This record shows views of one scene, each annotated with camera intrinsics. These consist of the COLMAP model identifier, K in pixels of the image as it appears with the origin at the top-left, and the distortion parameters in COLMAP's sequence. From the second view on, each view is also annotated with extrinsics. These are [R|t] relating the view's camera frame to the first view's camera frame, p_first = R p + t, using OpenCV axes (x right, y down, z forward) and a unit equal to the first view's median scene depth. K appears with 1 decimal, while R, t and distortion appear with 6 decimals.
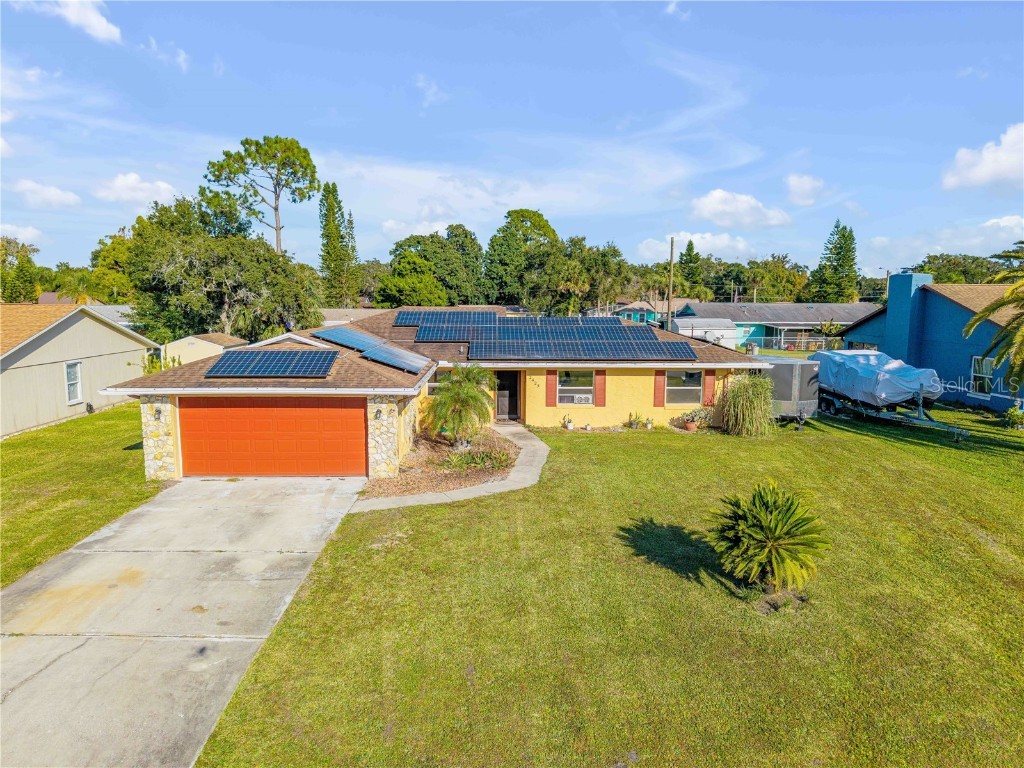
lens RADIAL K [[683.5, 0, 512.0], [0, 683.5, 384.0], [0, 0, 1]] dist [0.038633, -0.051919]
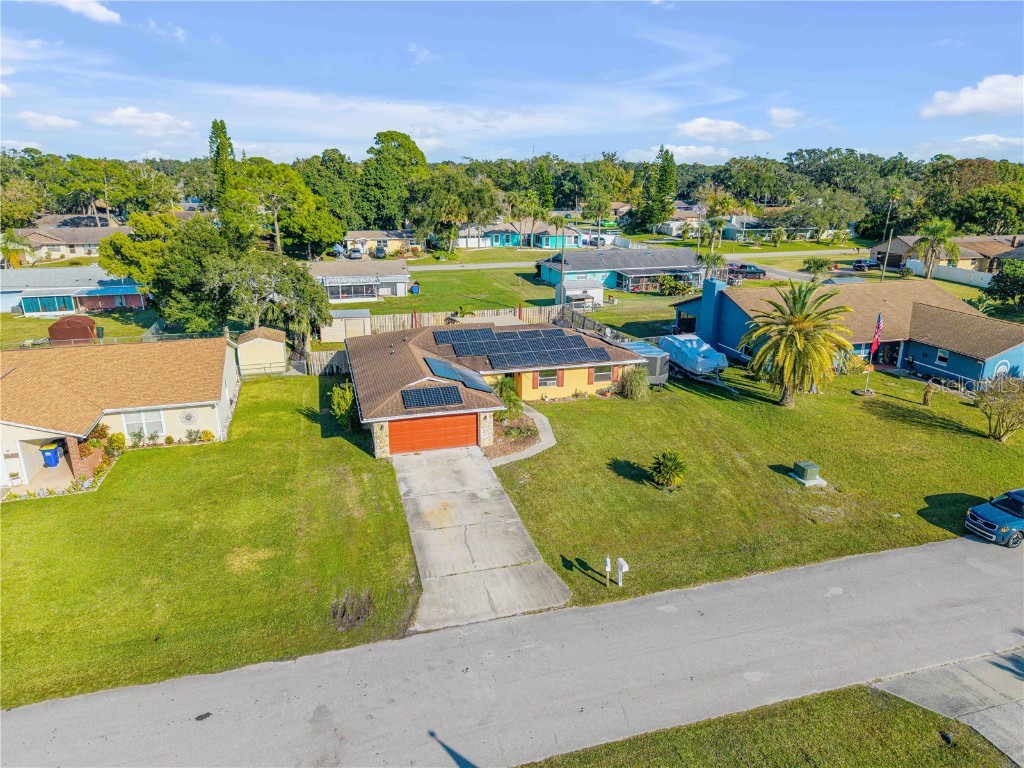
lens RADIAL K [[683.5, 0, 512.0], [0, 683.5, 384.0], [0, 0, 1]] dist [0.038633, -0.051919]
pose [[0.969998, -0.072904, 0.231925, -0.428145], [0.030095, 0.982649, 0.183016, -0.317268], [-0.241243, -0.170546, 0.955362, -0.728706]]
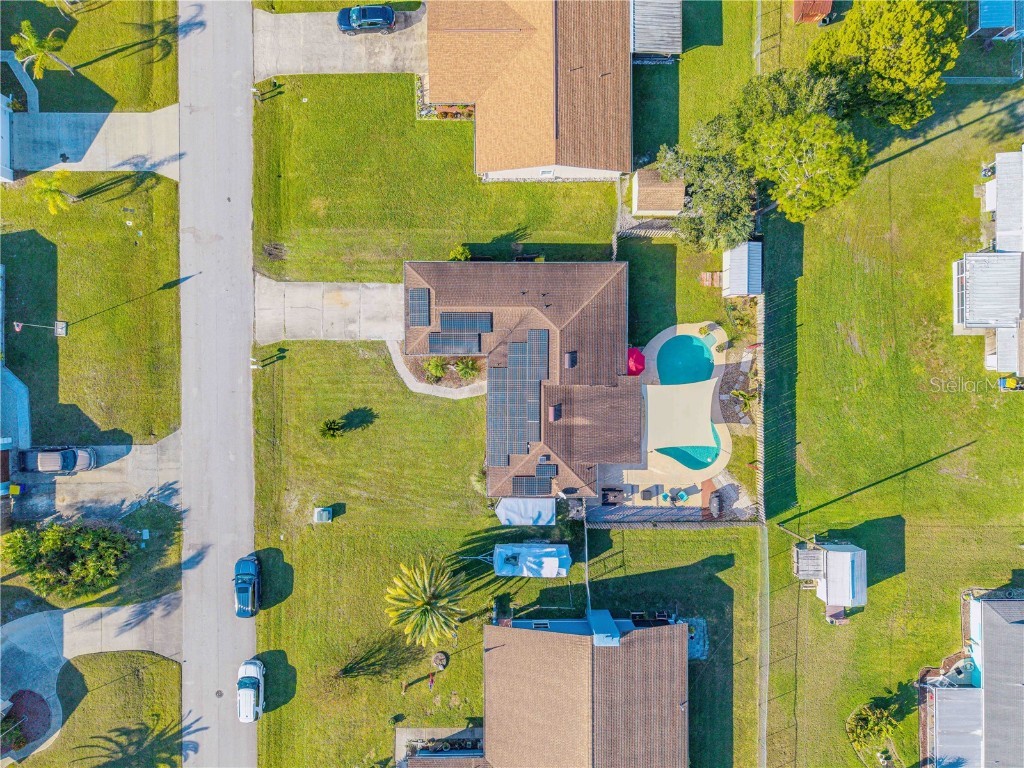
lens RADIAL K [[683.5, 0, 512.0], [0, 683.5, 384.0], [0, 0, 1]] dist [0.038633, -0.051919]
pose [[-0.031678, 0.999497, 0.001455, -0.015081], [-0.145344, -0.006047, 0.989363, -2.308859], [0.988874, 0.031130, 0.145463, 0.716571]]
